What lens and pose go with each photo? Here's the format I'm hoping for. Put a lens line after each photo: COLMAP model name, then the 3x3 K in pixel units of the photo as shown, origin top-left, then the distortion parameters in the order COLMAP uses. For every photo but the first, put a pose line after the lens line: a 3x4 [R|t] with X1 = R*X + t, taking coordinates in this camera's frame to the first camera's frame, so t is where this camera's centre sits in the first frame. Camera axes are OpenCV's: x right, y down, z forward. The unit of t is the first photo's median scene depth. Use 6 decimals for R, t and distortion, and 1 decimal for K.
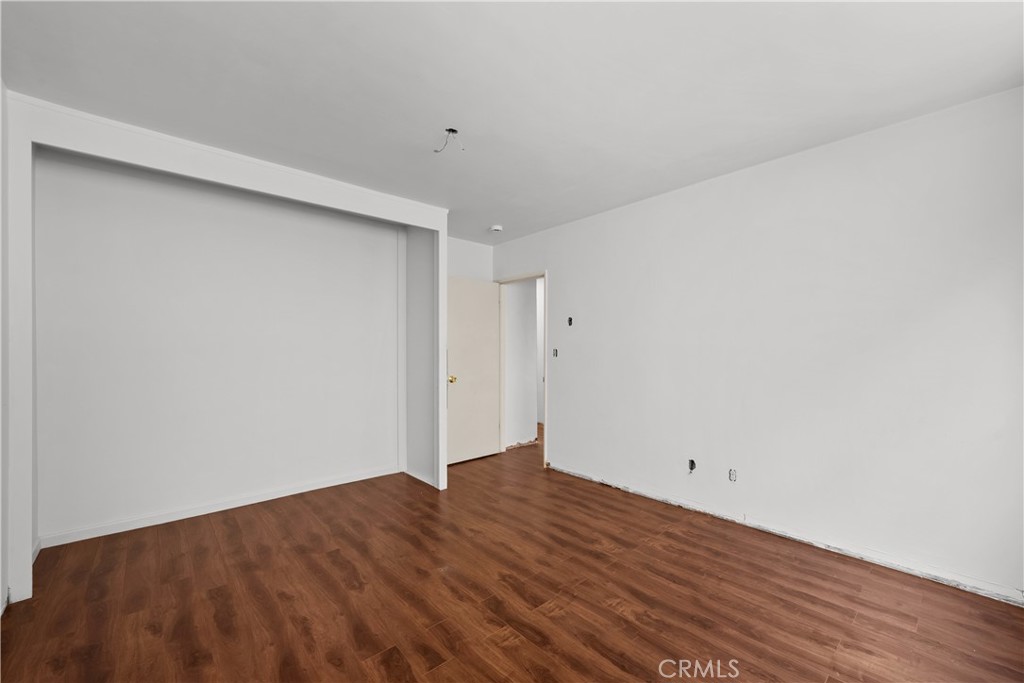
lens RADIAL K [[399.9, 0, 512.9], [0, 399.9, 346.1], [0, 0, 1]] dist [0.000848, 0.000166]
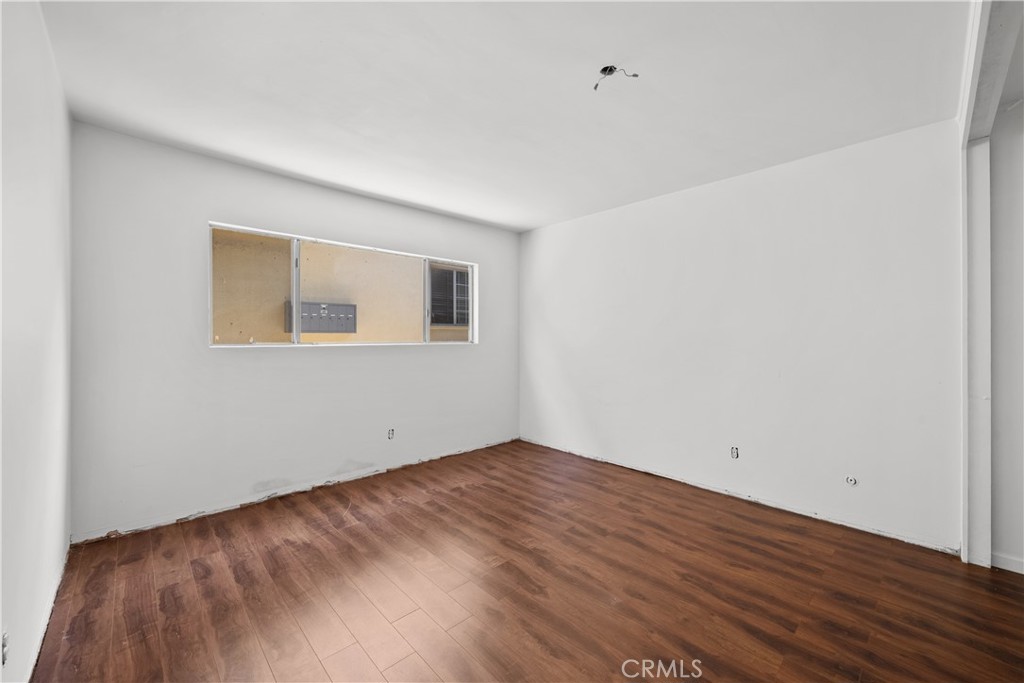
lens RADIAL K [[399.9, 0, 511.0], [0, 399.9, 340.0], [0, 0, 1]] dist [0.000848, 0.000166]
pose [[-0.999839, -0.001433, -0.017905, 0.069121], [-0.001395, 0.999997, -0.002168, 0.018854], [0.017908, -0.002142, -0.999837, 2.124350]]
